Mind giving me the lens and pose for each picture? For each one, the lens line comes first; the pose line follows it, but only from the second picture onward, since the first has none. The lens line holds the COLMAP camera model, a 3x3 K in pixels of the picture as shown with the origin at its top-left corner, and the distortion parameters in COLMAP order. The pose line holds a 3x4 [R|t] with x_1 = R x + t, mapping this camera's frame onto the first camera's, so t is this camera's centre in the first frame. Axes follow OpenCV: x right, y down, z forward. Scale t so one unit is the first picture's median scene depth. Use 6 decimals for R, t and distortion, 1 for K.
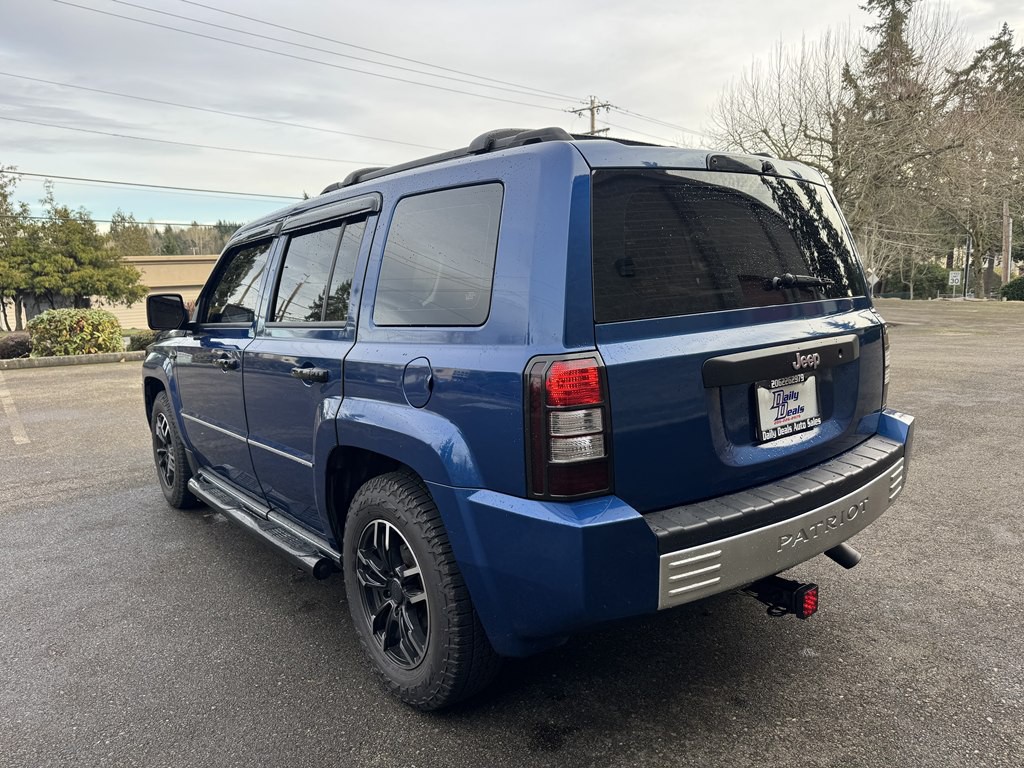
lens RADIAL K [[737.0, 0, 510.3], [0, 737.0, 389.5], [0, 0, 1]] dist [0.030480, -0.030275]
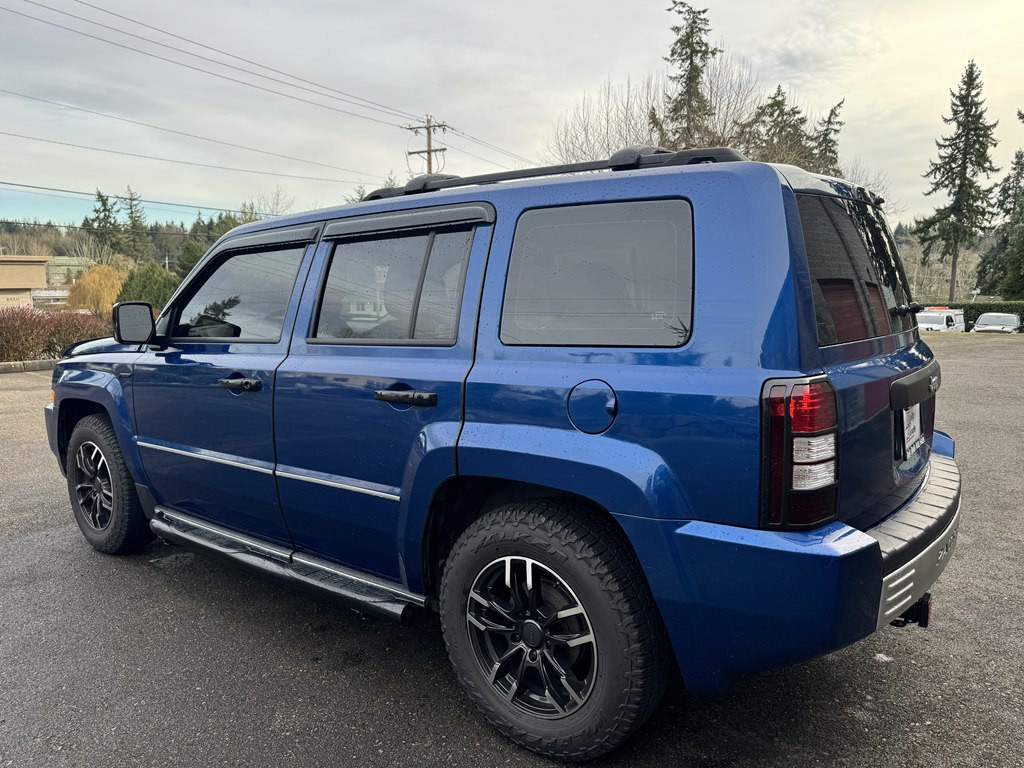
lens RADIAL K [[731.1, 0, 512.0], [0, 731.1, 384.0], [0, 0, 1]] dist [0.051452, -0.062204]
pose [[0.967036, -0.001434, 0.254637, -0.249237], [0.008676, 0.999589, -0.027318, -0.007805], [-0.254493, 0.028627, 0.966651, 0.070029]]
